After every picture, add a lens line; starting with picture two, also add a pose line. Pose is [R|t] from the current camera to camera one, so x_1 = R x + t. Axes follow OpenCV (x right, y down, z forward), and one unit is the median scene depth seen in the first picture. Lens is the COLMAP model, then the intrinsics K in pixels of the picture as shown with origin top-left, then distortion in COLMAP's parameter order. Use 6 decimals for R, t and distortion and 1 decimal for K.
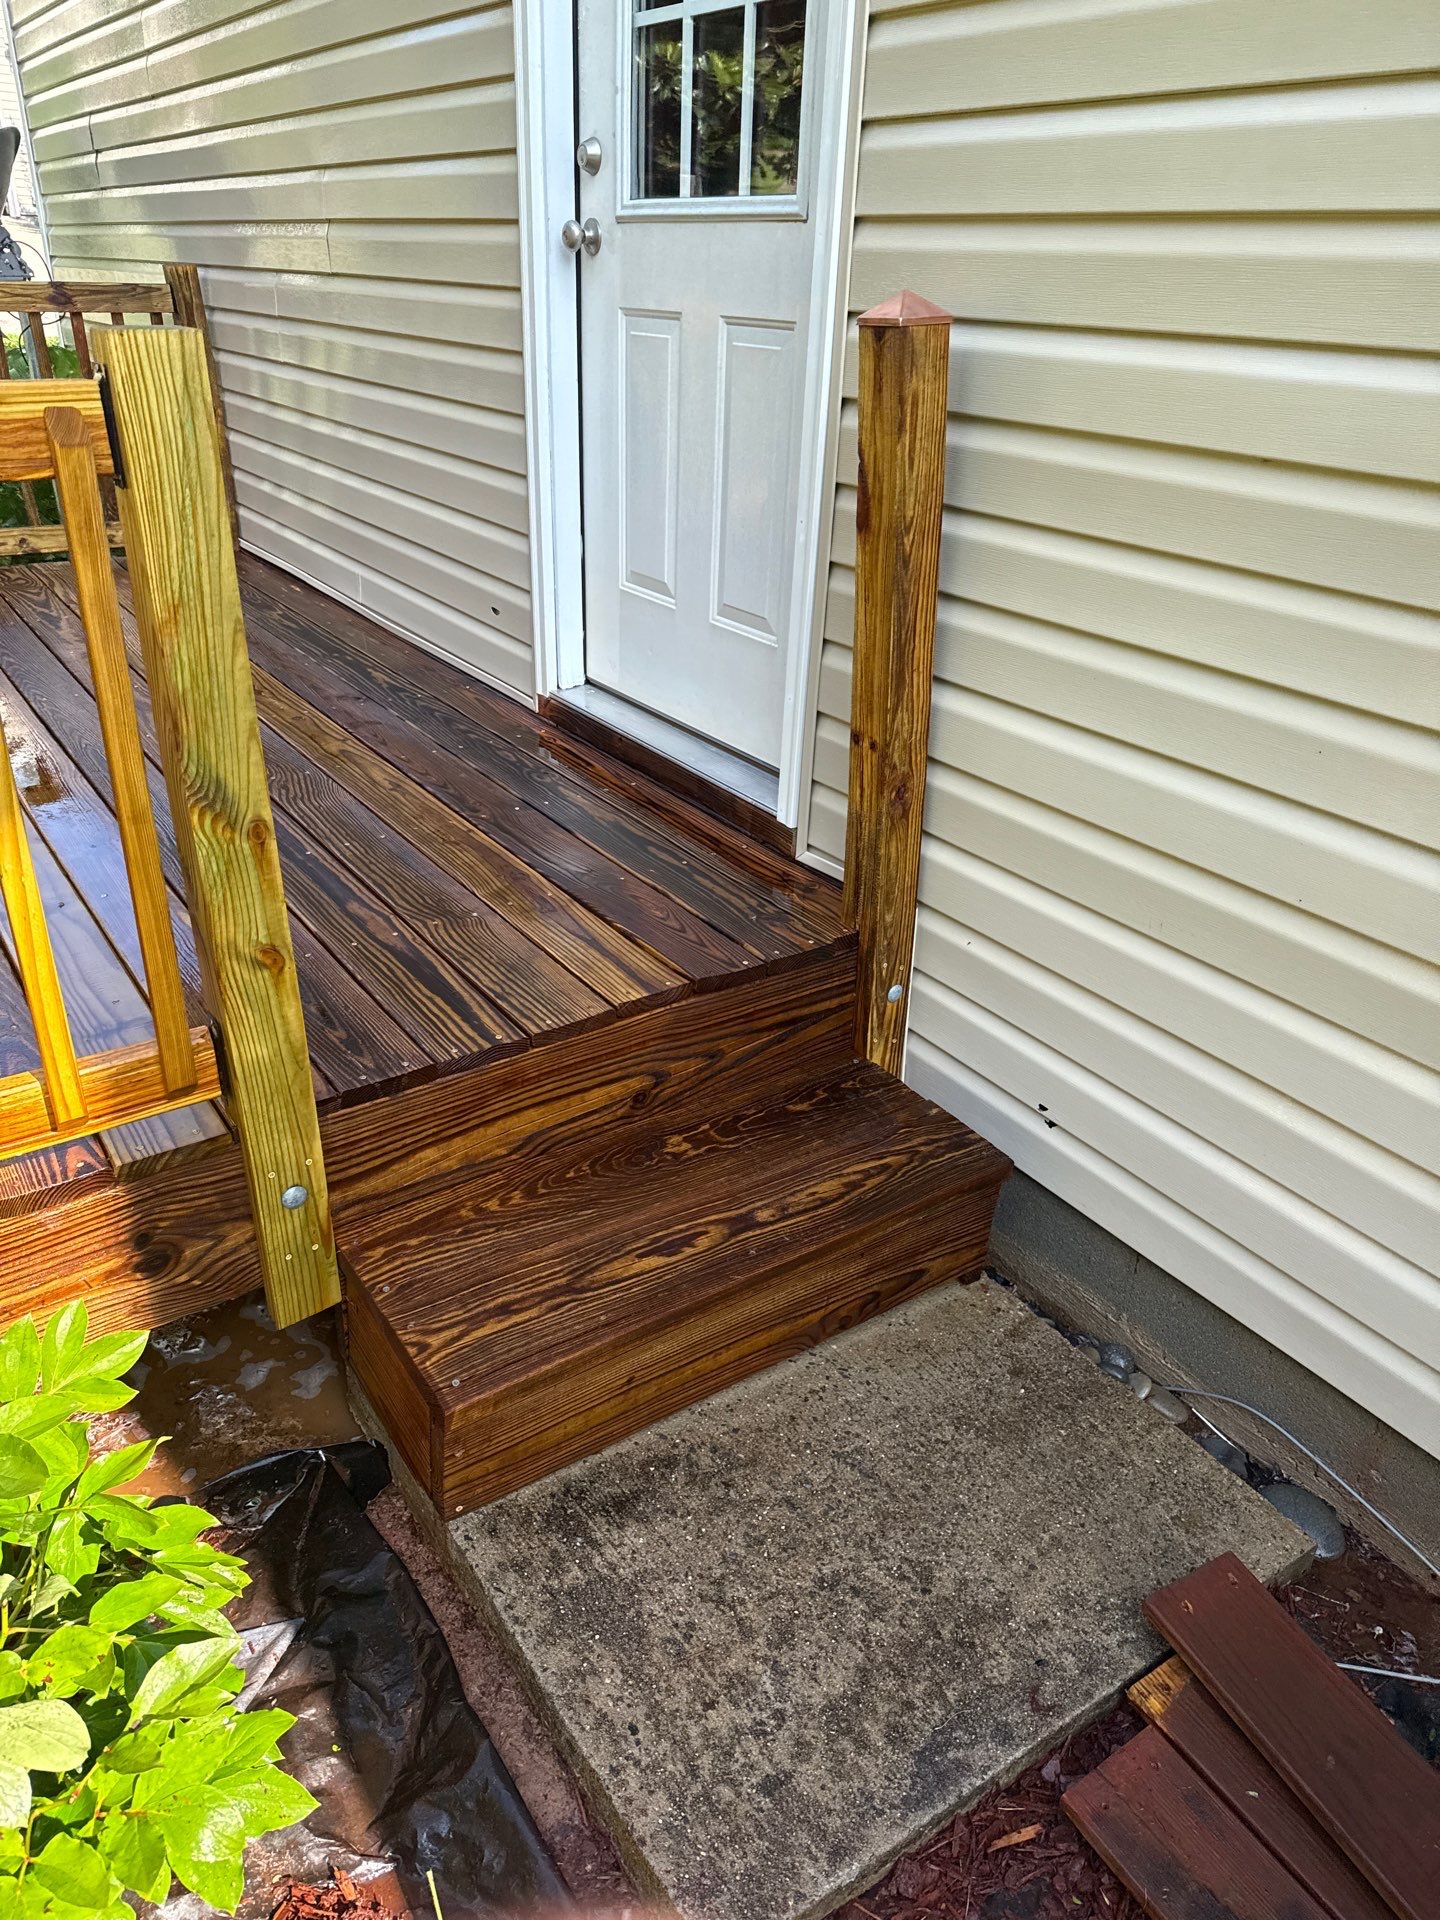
lens RADIAL K [[1420.3, 0, 720.0], [0, 1420.3, 960.0], [0, 0, 1]] dist [-0.001471, -0.002769]
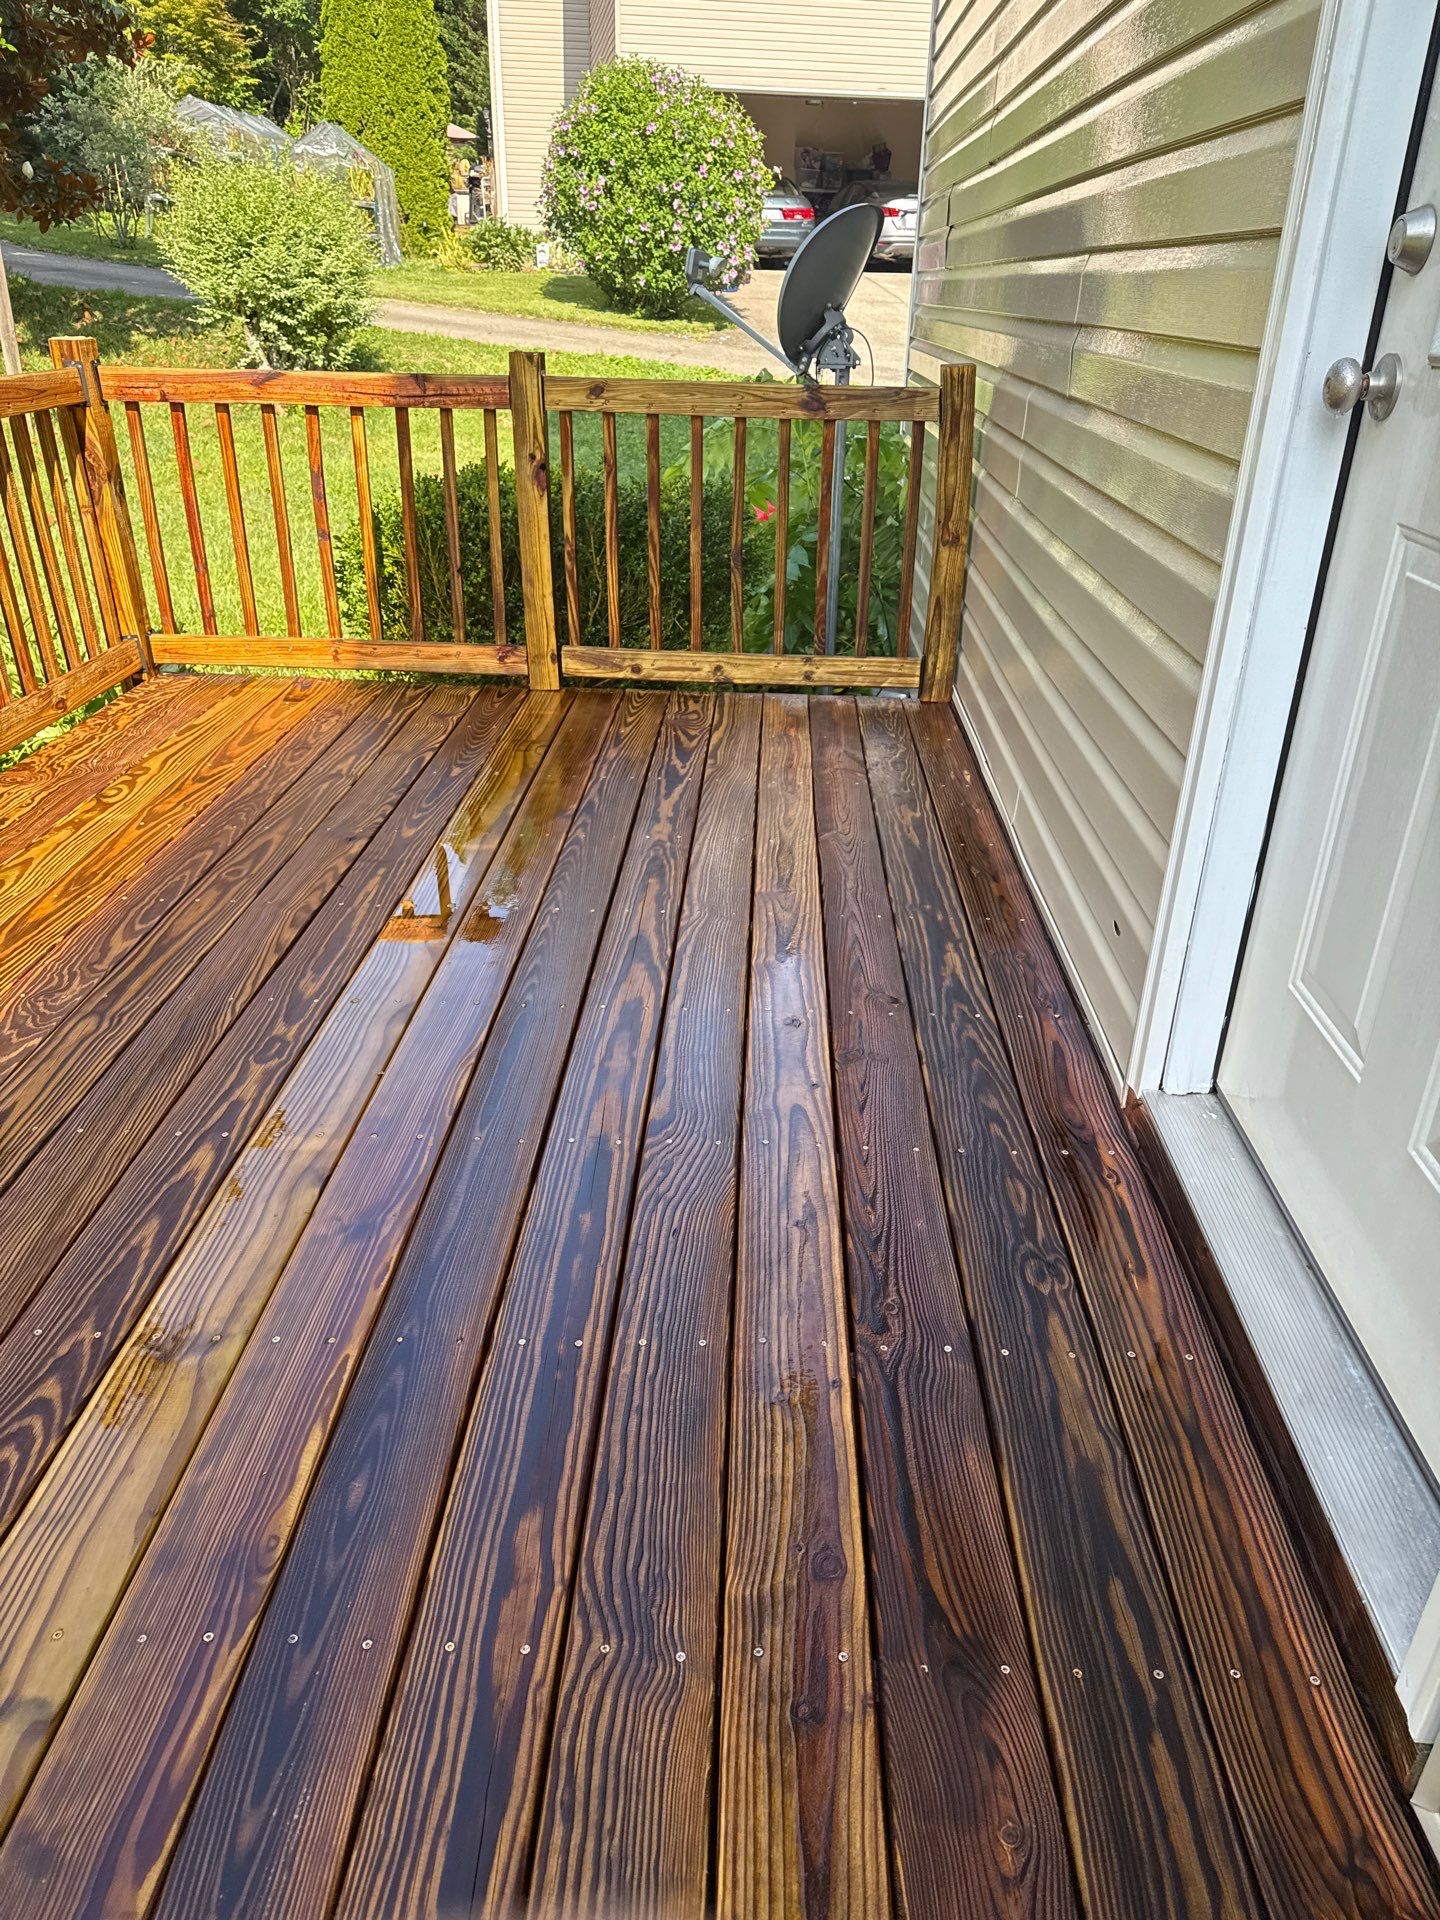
lens RADIAL K [[1329.6, 0, 720.0], [0, 1329.6, 960.0], [0, 0, 1]] dist [0.155392, -0.202264]
pose [[0.800988, 0.259507, -0.539513, 0.036930], [-0.265827, 0.961628, 0.067885, -0.233843], [0.536427, 0.089042, 0.839236, 0.391127]]
